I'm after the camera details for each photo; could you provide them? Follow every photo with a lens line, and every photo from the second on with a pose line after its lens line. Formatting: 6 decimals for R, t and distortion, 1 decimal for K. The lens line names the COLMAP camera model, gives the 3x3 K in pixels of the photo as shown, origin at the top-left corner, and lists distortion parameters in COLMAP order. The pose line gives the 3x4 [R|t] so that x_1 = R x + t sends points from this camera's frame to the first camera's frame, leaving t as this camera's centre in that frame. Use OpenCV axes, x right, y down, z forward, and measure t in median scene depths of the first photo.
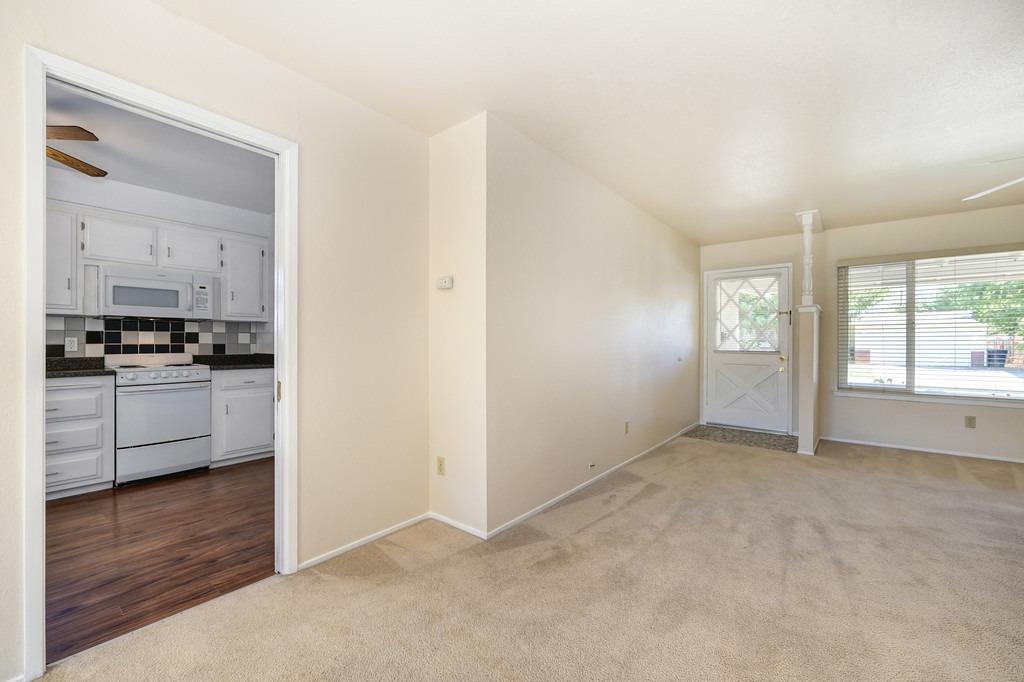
lens RADIAL K [[419.6, 0, 512.0], [0, 419.6, 341.0], [0, 0, 1]] dist [-0.000496, -0.000046]
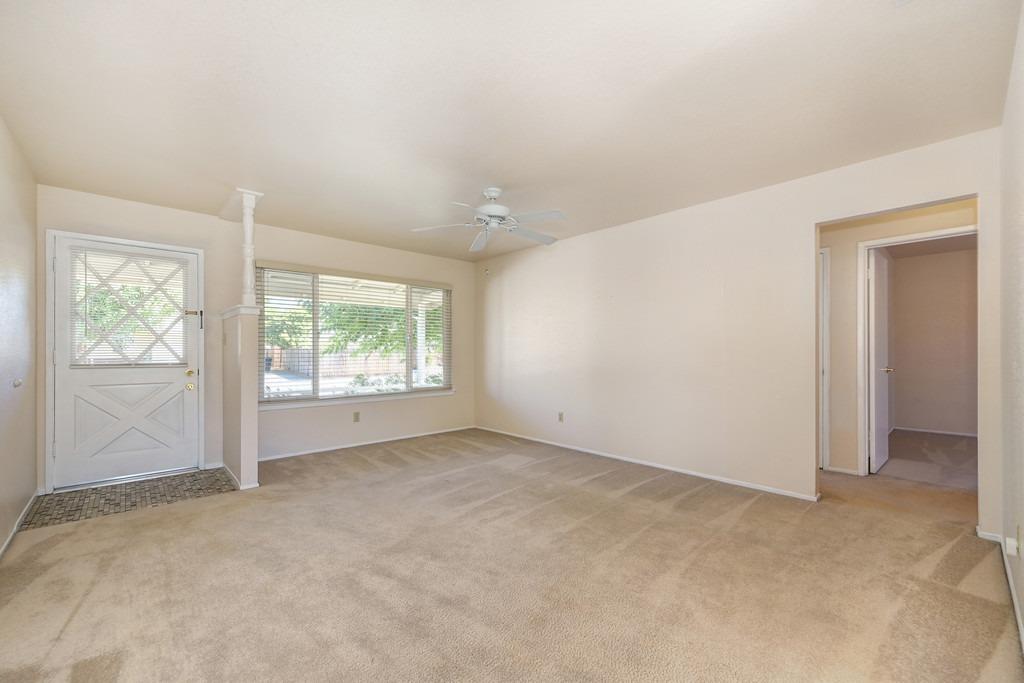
lens RADIAL K [[419.2, 0, 513.8], [0, 419.2, 351.5], [0, 0, 1]] dist [0.000389, -0.000039]
pose [[0.135235, -0.002422, 0.990811, -0.039305], [-0.001275, 0.999996, 0.002619, 0.001321], [-0.990813, -0.001618, 0.135231, 0.381991]]
